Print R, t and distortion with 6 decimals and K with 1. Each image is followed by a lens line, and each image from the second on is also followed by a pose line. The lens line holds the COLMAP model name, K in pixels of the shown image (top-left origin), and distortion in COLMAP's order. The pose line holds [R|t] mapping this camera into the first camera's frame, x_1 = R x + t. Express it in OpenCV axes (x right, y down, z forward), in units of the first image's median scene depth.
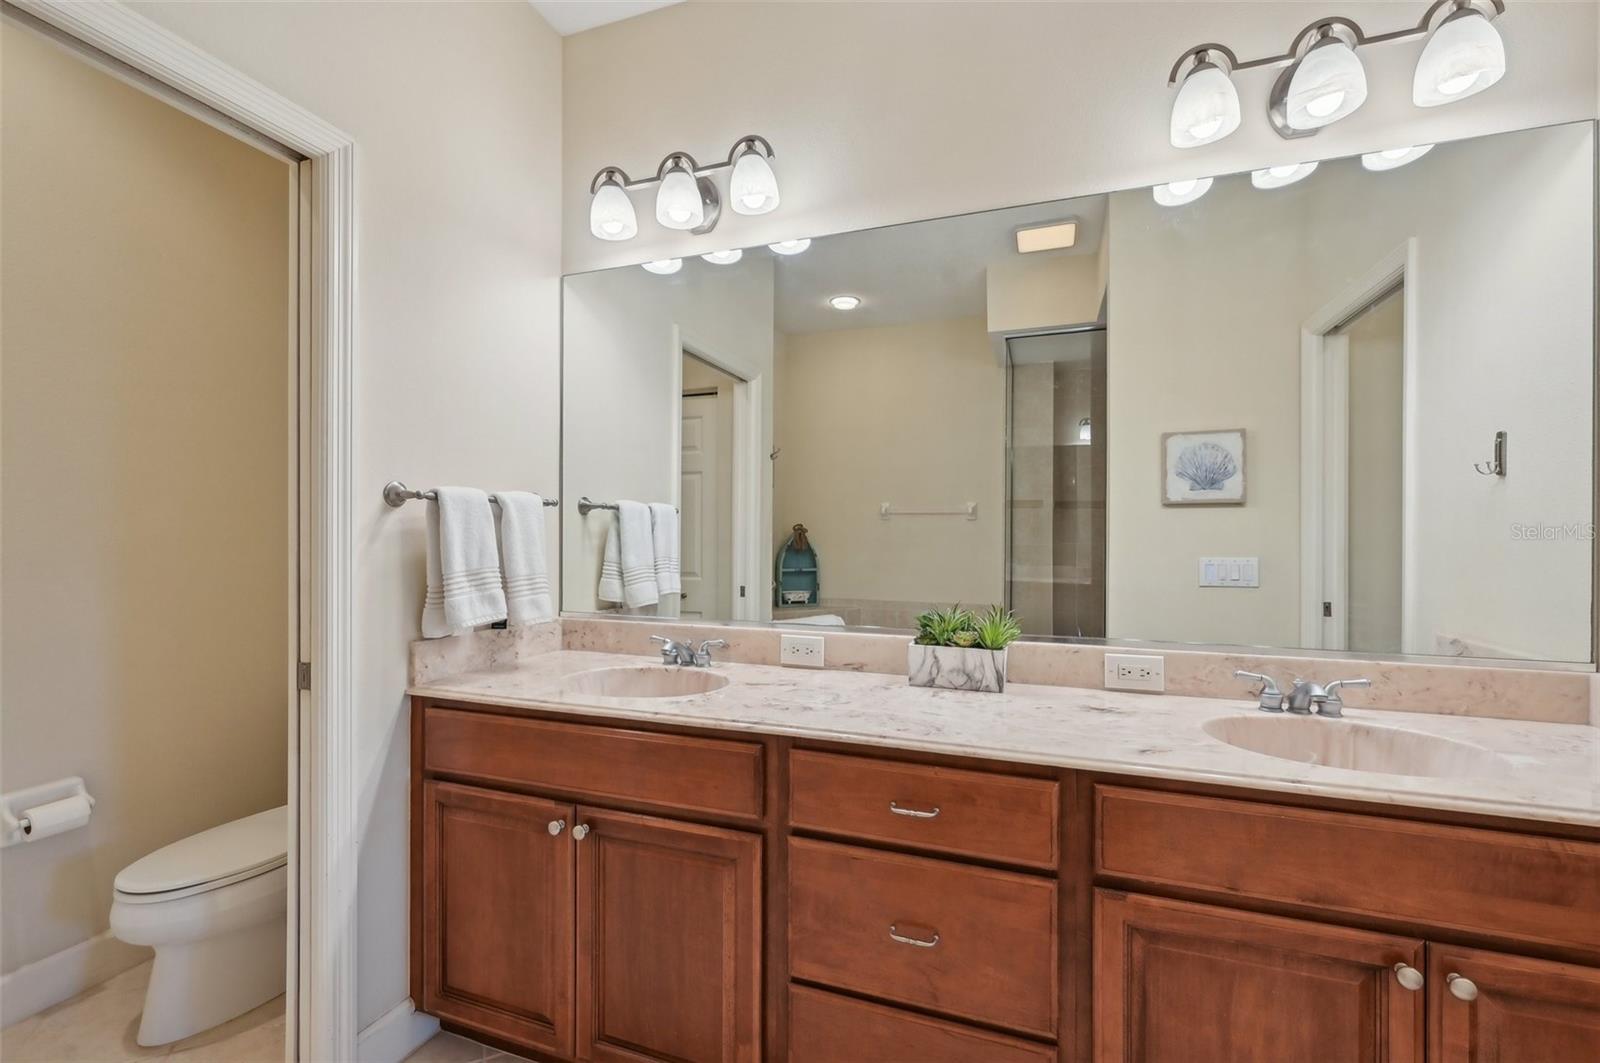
lens RADIAL K [[684.9, 0, 803.6], [0, 684.9, 534.8], [0, 0, 1]] dist [-0.001133, 0.000304]
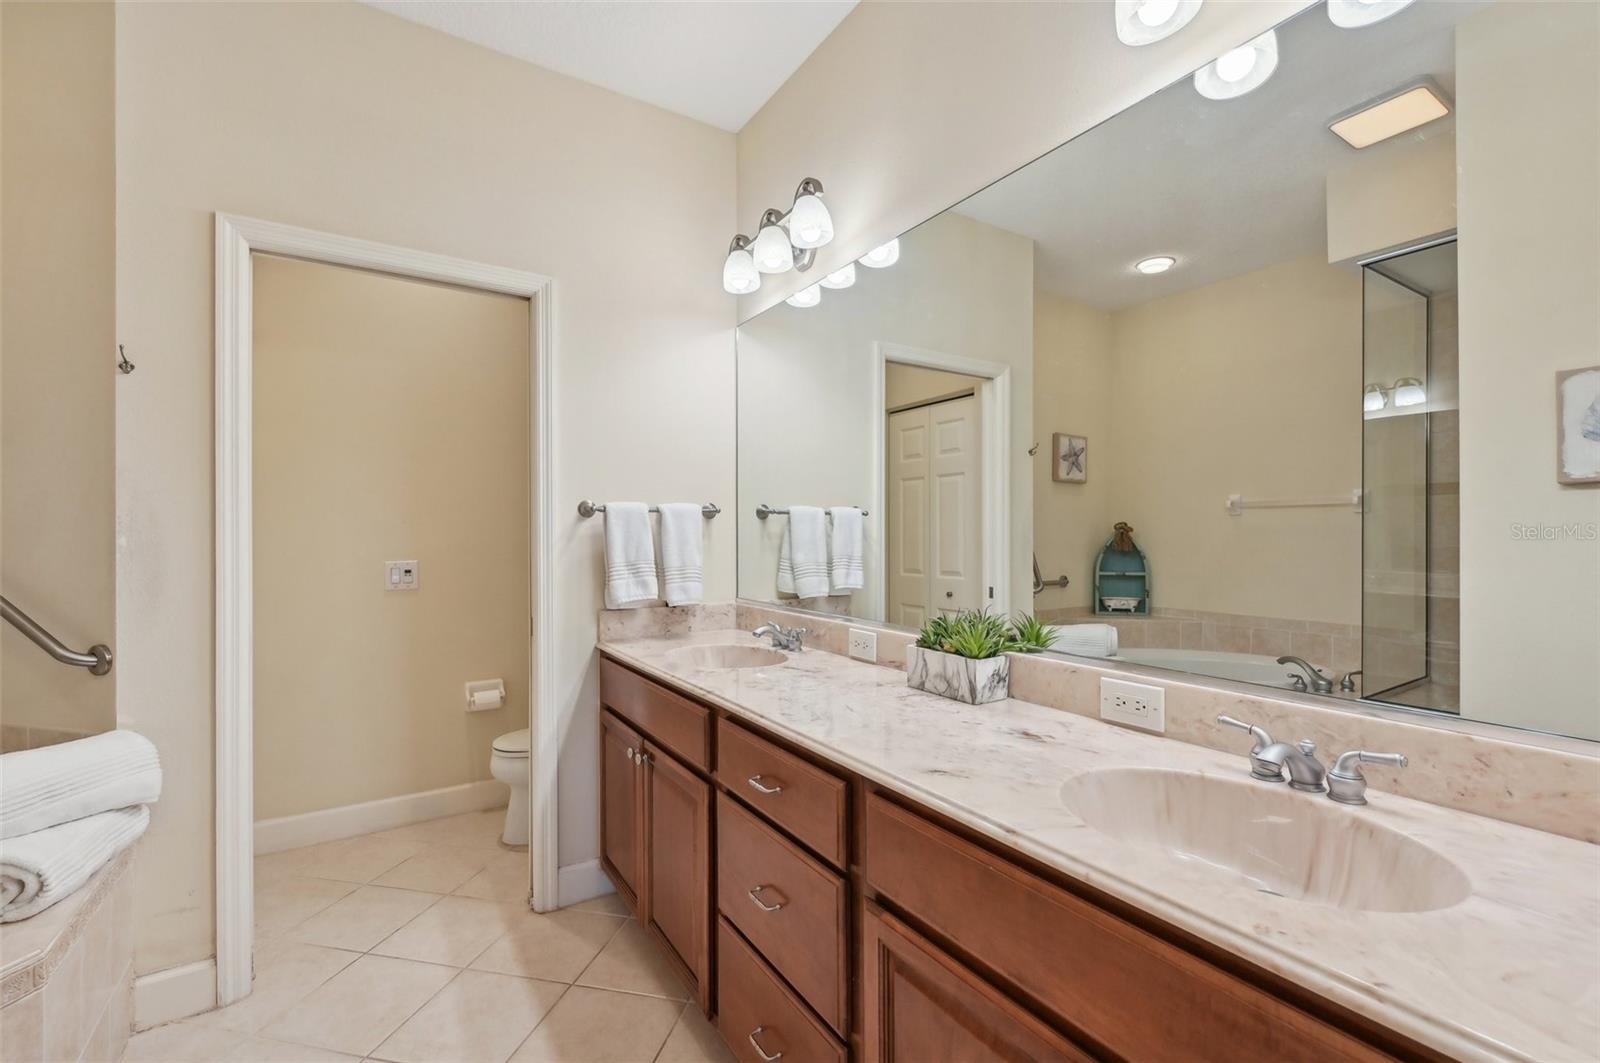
lens RADIAL K [[684.9, 0, 793.1], [0, 684.9, 531.0], [0, 0, 1]] dist [-0.001133, 0.000304]
pose [[0.790247, -0.008397, -0.612731, 0.577236], [0.004804, 0.999960, -0.007508, 0.001346], [0.612770, 0.002989, 0.790256, 0.102773]]
